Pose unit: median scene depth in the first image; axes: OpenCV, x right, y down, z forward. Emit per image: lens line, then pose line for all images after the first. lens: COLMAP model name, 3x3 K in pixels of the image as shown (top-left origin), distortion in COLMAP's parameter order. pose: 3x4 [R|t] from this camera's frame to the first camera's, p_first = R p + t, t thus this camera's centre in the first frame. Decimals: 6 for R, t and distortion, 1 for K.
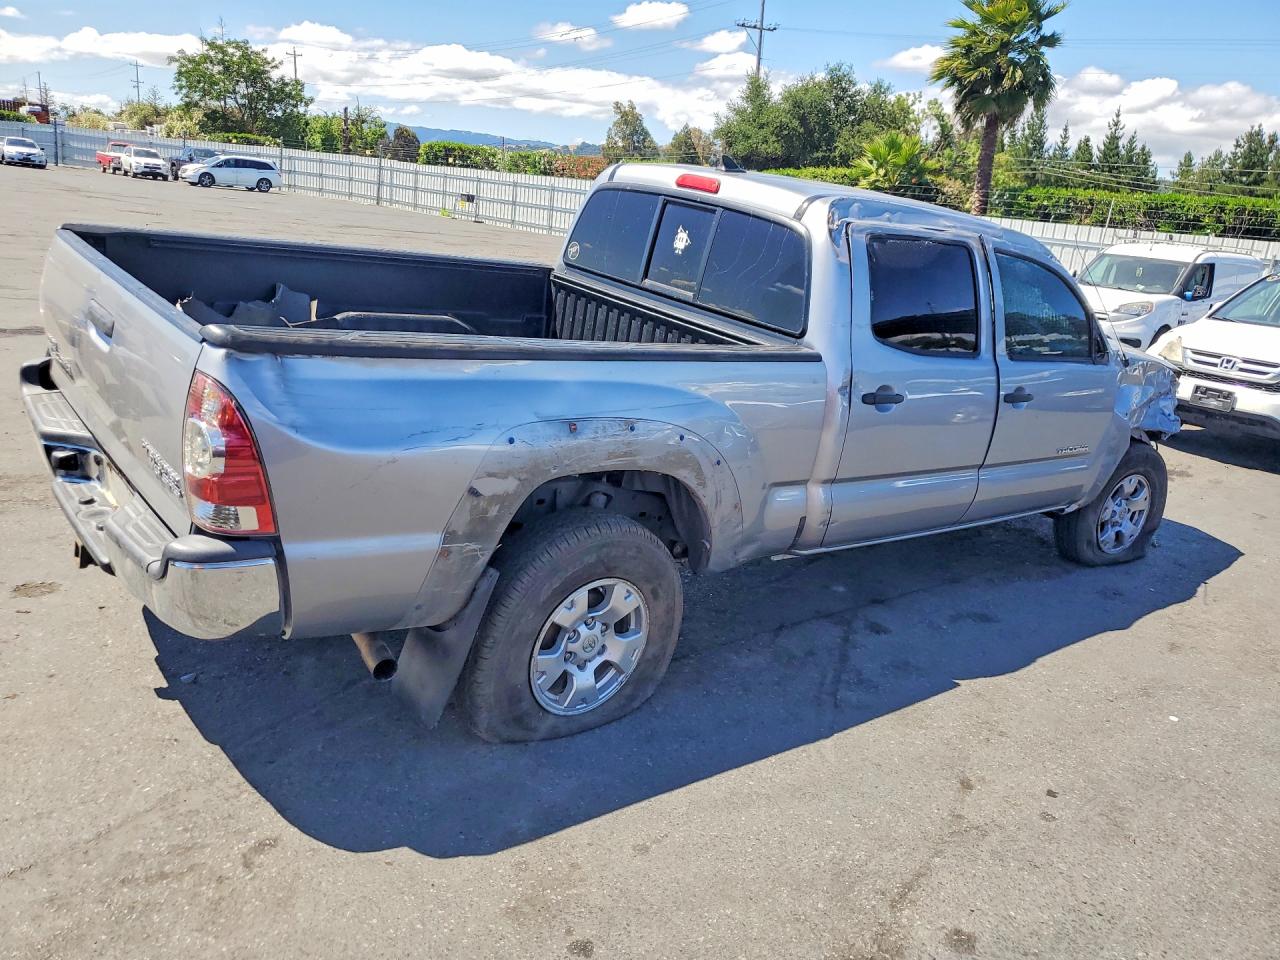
lens RADIAL K [[982.9, 0, 632.4], [0, 982.9, 490.3], [0, 0, 1]] dist [0.002842, 0.012202]
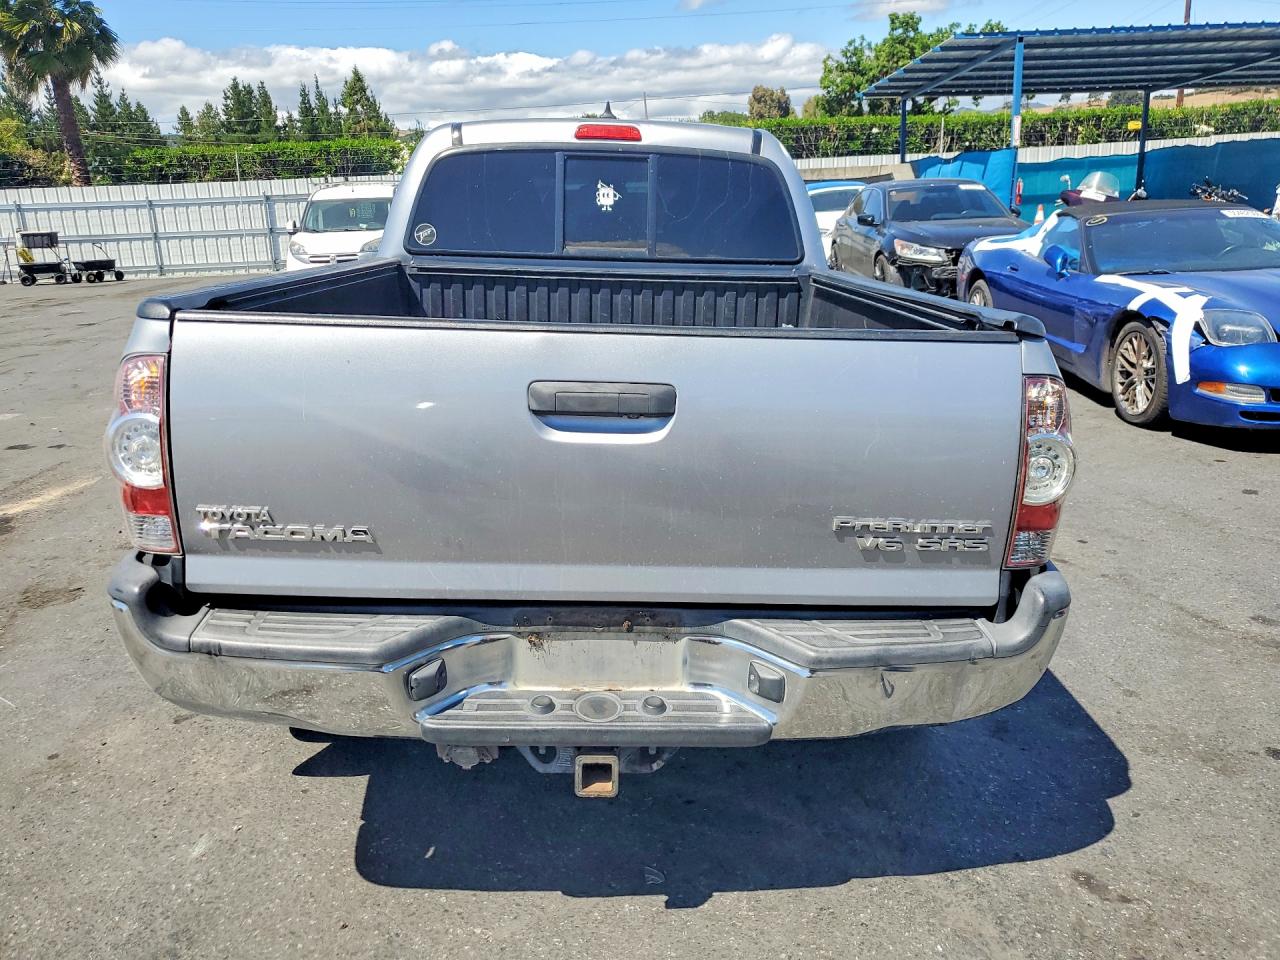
lens RADIAL K [[982.9, 0, 631.1], [0, 982.9, 470.1], [0, 0, 1]] dist [0.002842, 0.012202]
pose [[0.607583, -0.333093, 0.721036, -0.675559], [0.319141, 0.933688, 0.162406, -0.154037], [-0.727319, 0.131437, 0.673596, 0.388910]]
